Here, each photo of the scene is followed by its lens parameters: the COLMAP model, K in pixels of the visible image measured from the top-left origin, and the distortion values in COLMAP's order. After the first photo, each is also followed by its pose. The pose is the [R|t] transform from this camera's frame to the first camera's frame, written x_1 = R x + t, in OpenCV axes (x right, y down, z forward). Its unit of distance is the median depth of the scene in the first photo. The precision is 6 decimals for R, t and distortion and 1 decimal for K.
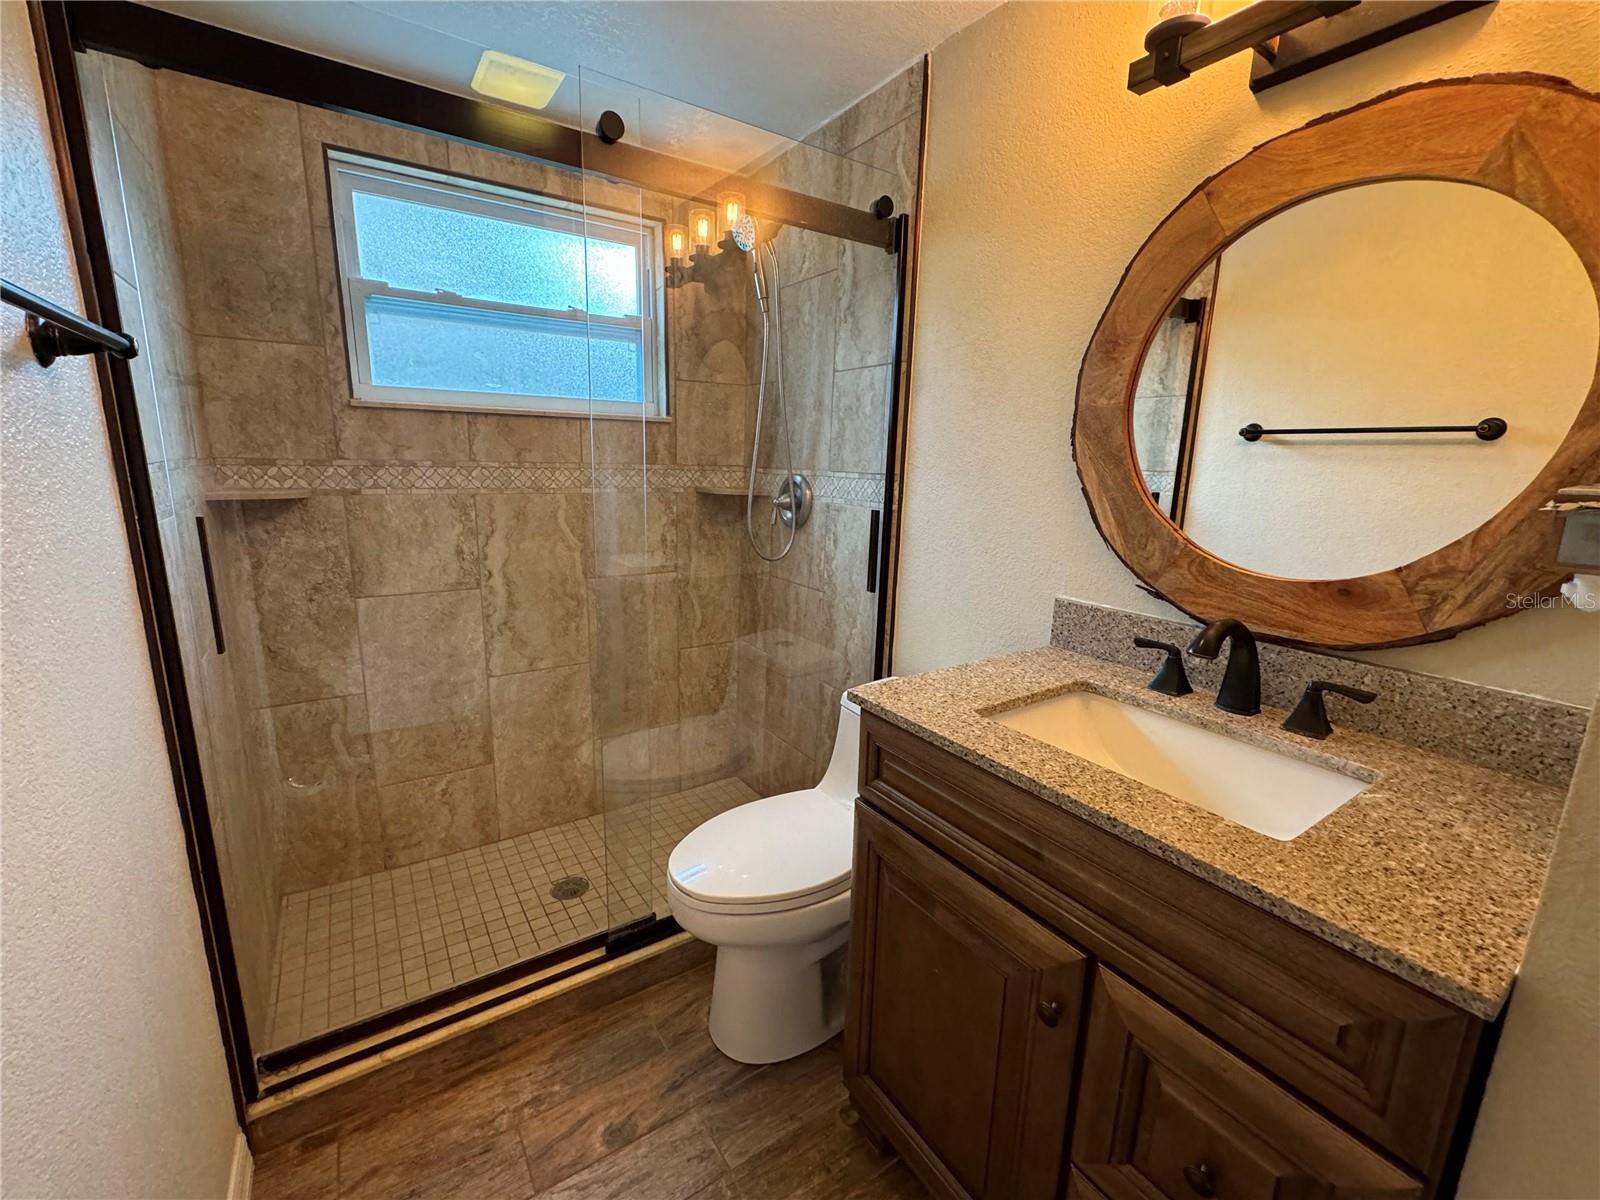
lens RADIAL K [[667.4, 0, 800.0], [0, 667.4, 600.0], [0, 0, 1]] dist [-0.001336, -0.000395]
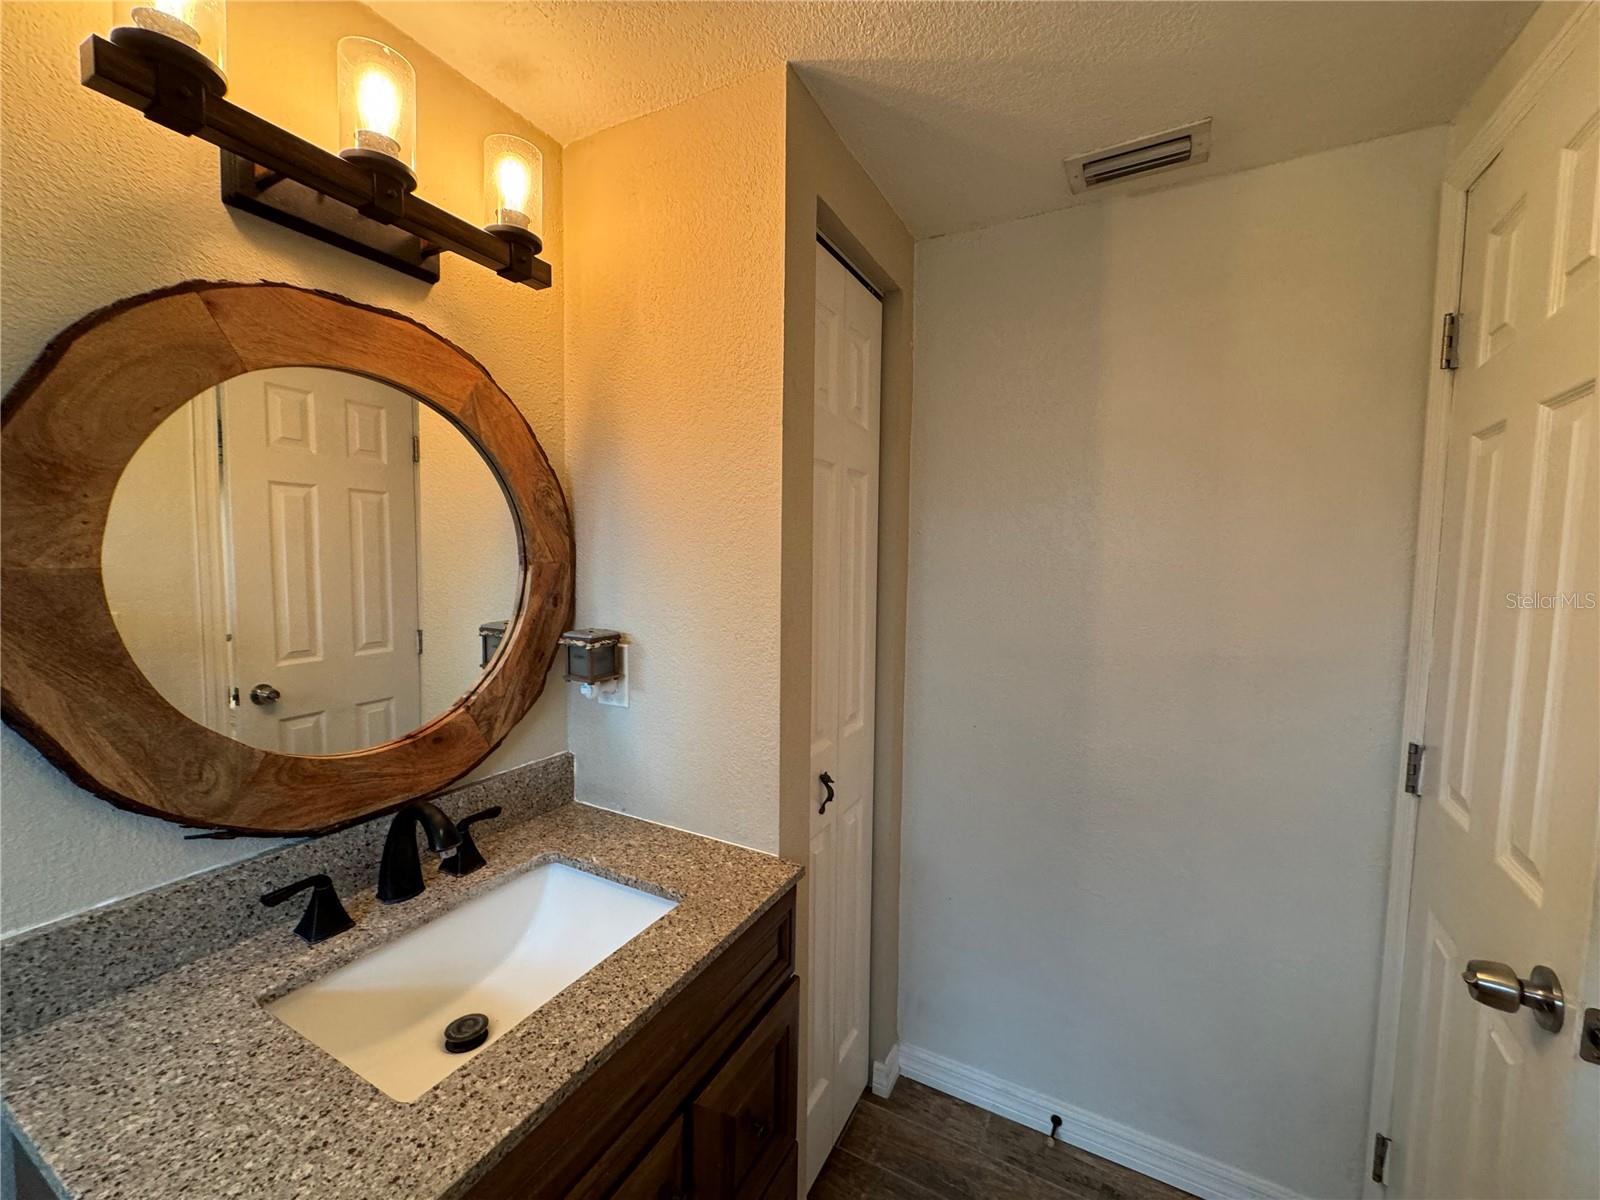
lens RADIAL K [[642.4, 0, 800.0], [0, 642.4, 600.0], [0, 0, 1]] dist [-0.001804, 0.000148]
pose [[-0.468358, -0.089642, 0.878980, -0.380447], [0.161979, 0.969267, 0.185159, -0.327742], [-0.868564, 0.229097, -0.439444, 0.856549]]
